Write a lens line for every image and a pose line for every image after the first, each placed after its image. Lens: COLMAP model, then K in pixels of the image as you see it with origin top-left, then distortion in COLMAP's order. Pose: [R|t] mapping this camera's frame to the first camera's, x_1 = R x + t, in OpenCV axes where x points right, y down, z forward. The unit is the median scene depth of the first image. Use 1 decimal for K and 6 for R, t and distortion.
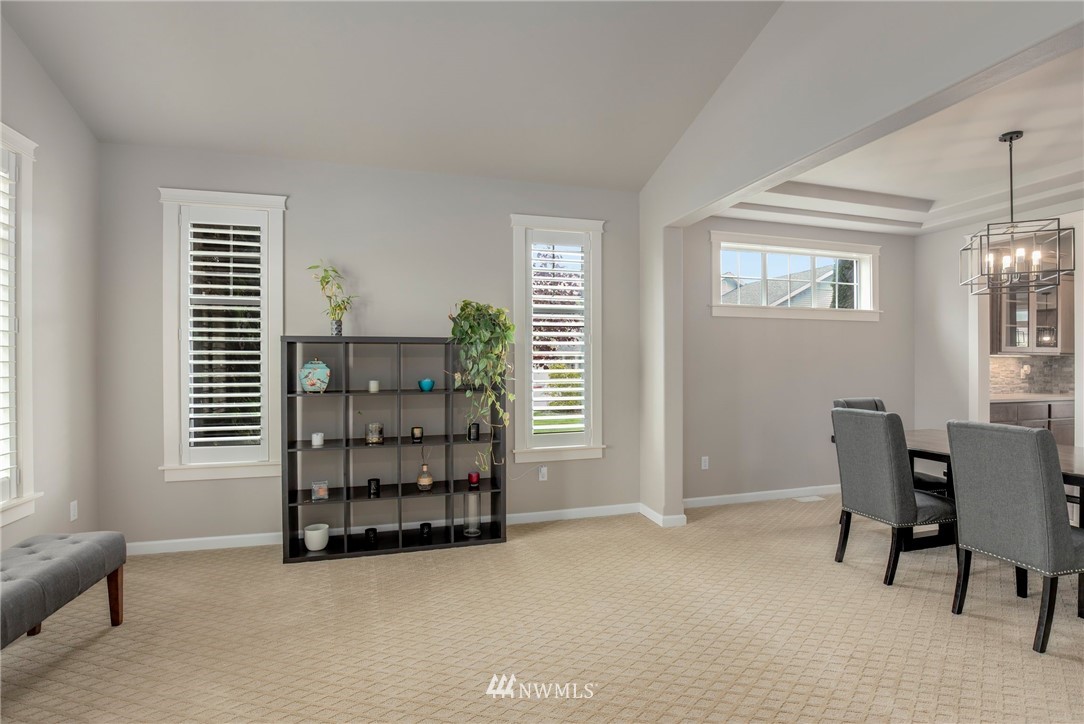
lens RADIAL K [[526.9, 0, 542.3], [0, 526.9, 364.8], [0, 0, 1]] dist [-0.041856, 0.010074]
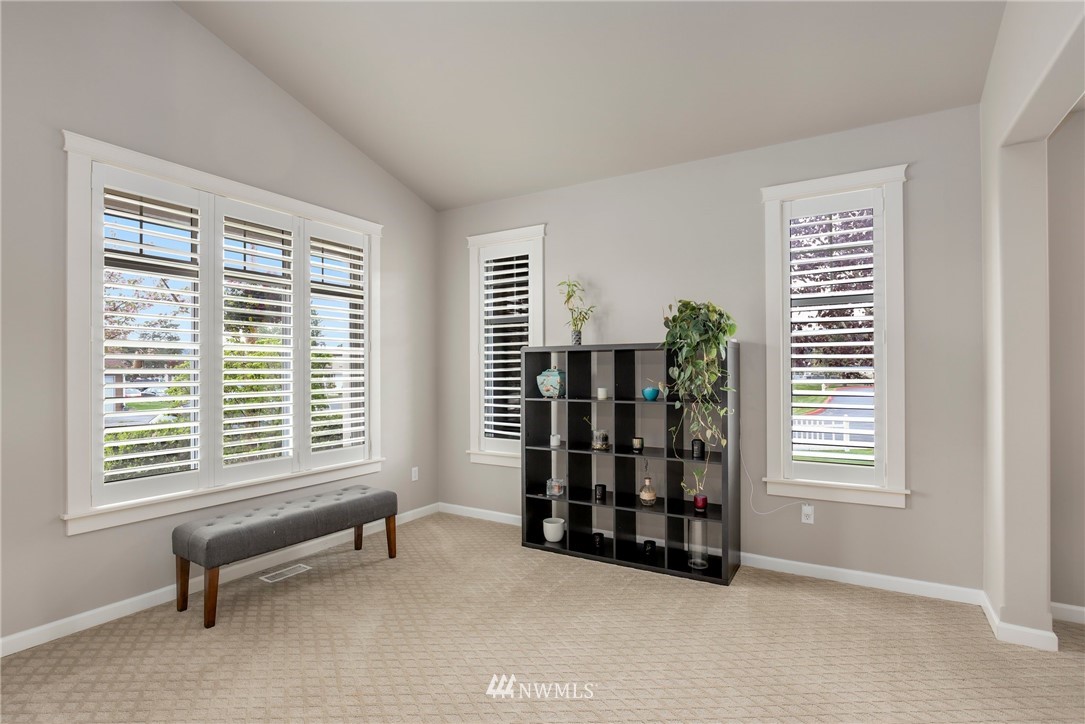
lens RADIAL K [[525.3, 0, 543.5], [0, 525.3, 367.6], [0, 0, 1]] dist [-0.015218, 0.001062]
pose [[0.679430, -0.004573, -0.733726, 0.360087], [-0.000262, 0.999979, -0.006474, -0.003141], [0.733741, 0.004591, 0.679414, 0.230238]]
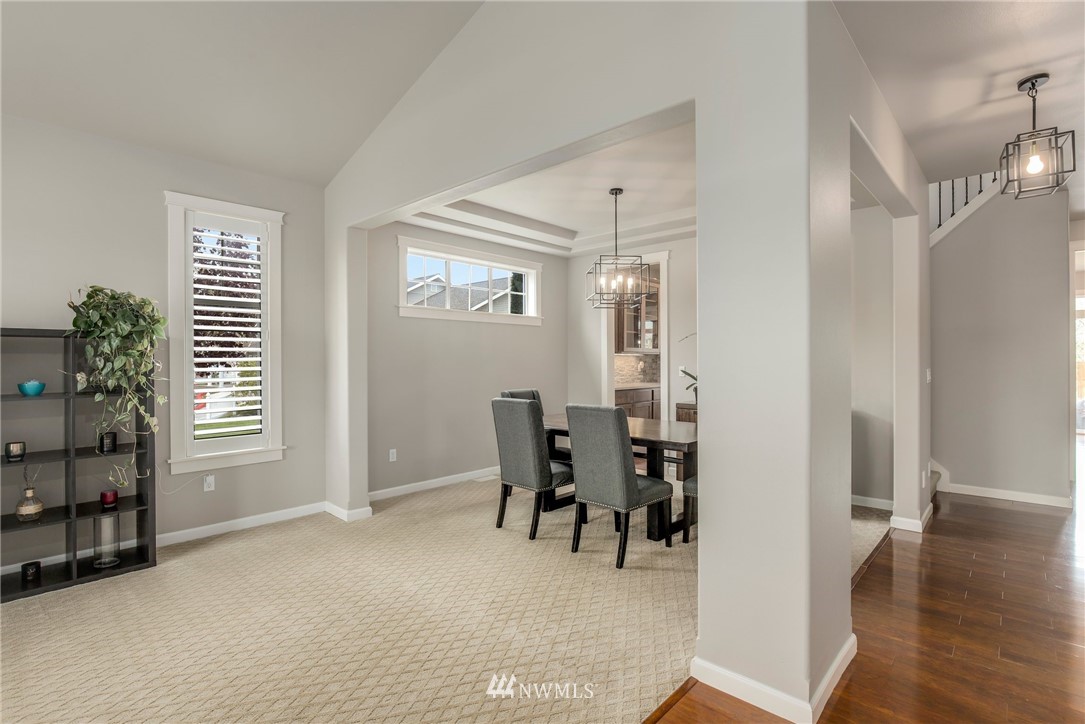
lens RADIAL K [[522.0, 0, 548.4], [0, 522.0, 361.6], [0, 0, 1]] dist [-0.021138, 0.005748]
pose [[0.856459, -0.002504, 0.516209, 0.050811], [0.003158, 0.999995, -0.000388, 0.000447], [-0.516205, 0.001963, 0.856463, -0.075923]]
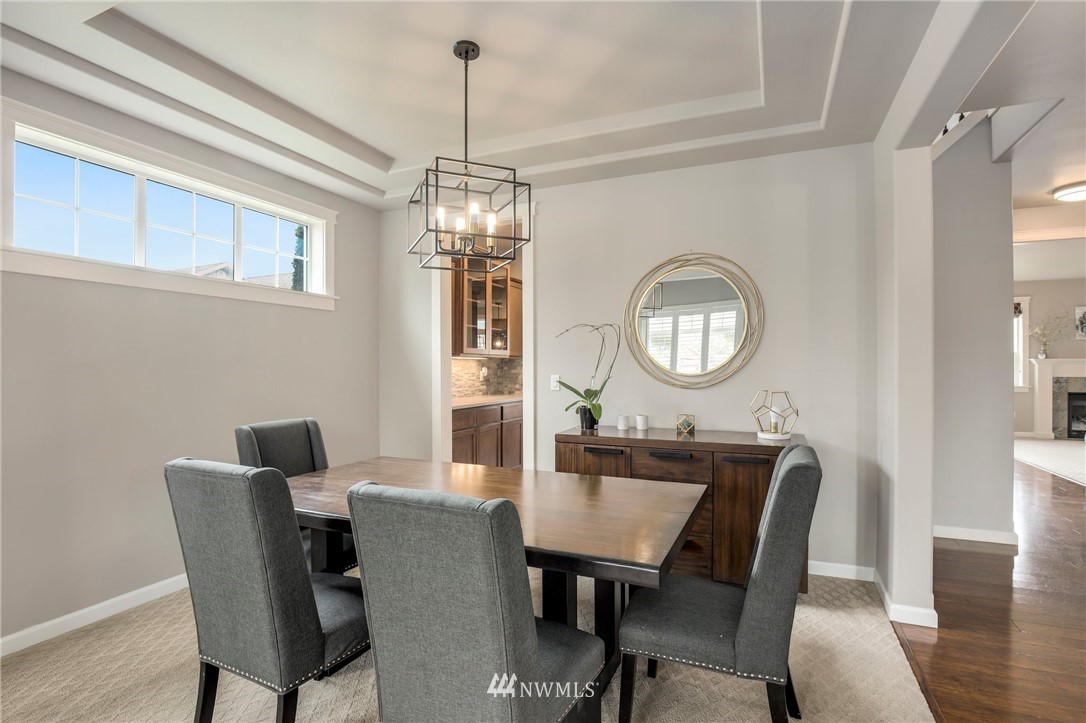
lens RADIAL K [[521.6, 0, 544.8], [0, 521.6, 362.7], [0, 0, 1]] dist [-0.032113, 0.000165]
pose [[0.645403, 0.003616, 0.763834, 0.395776], [0.003259, 0.999967, -0.007487, -0.001049], [-0.763836, 0.007322, 0.645369, 0.407379]]
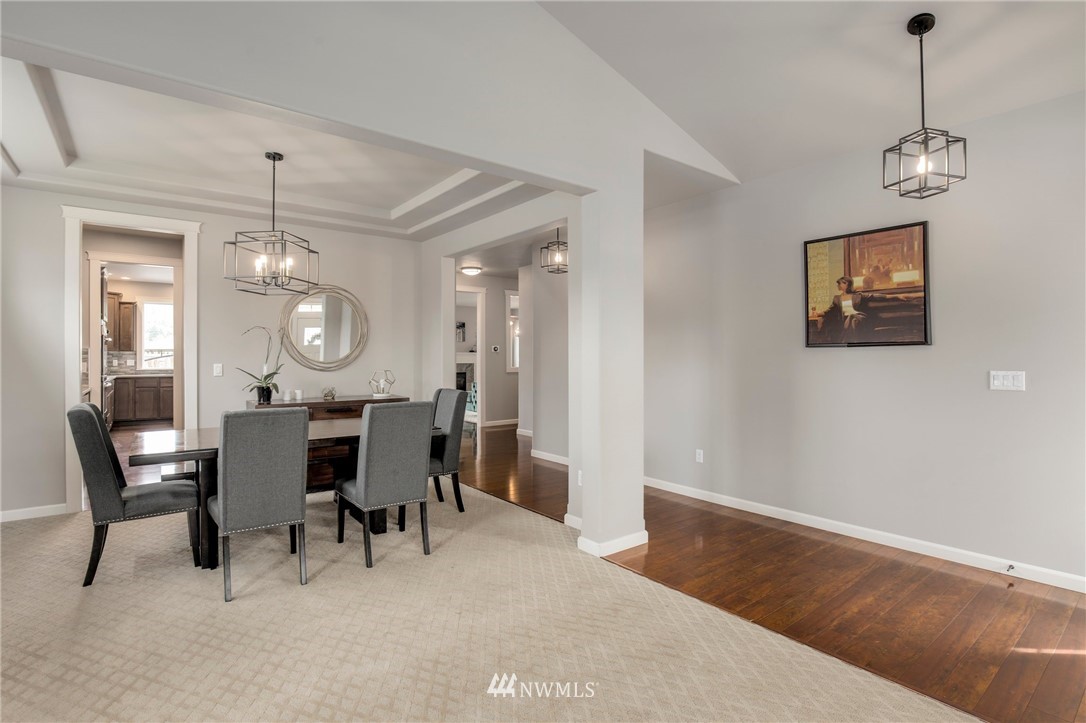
lens RADIAL K [[521.6, 0, 544.8], [0, 521.6, 362.7], [0, 0, 1]] dist [-0.032113, 0.000165]
pose [[-0.363420, -0.010811, 0.931563, -0.331635], [0.004234, 0.999903, 0.013256, -0.000911], [-0.931616, 0.008762, -0.363339, 0.779579]]
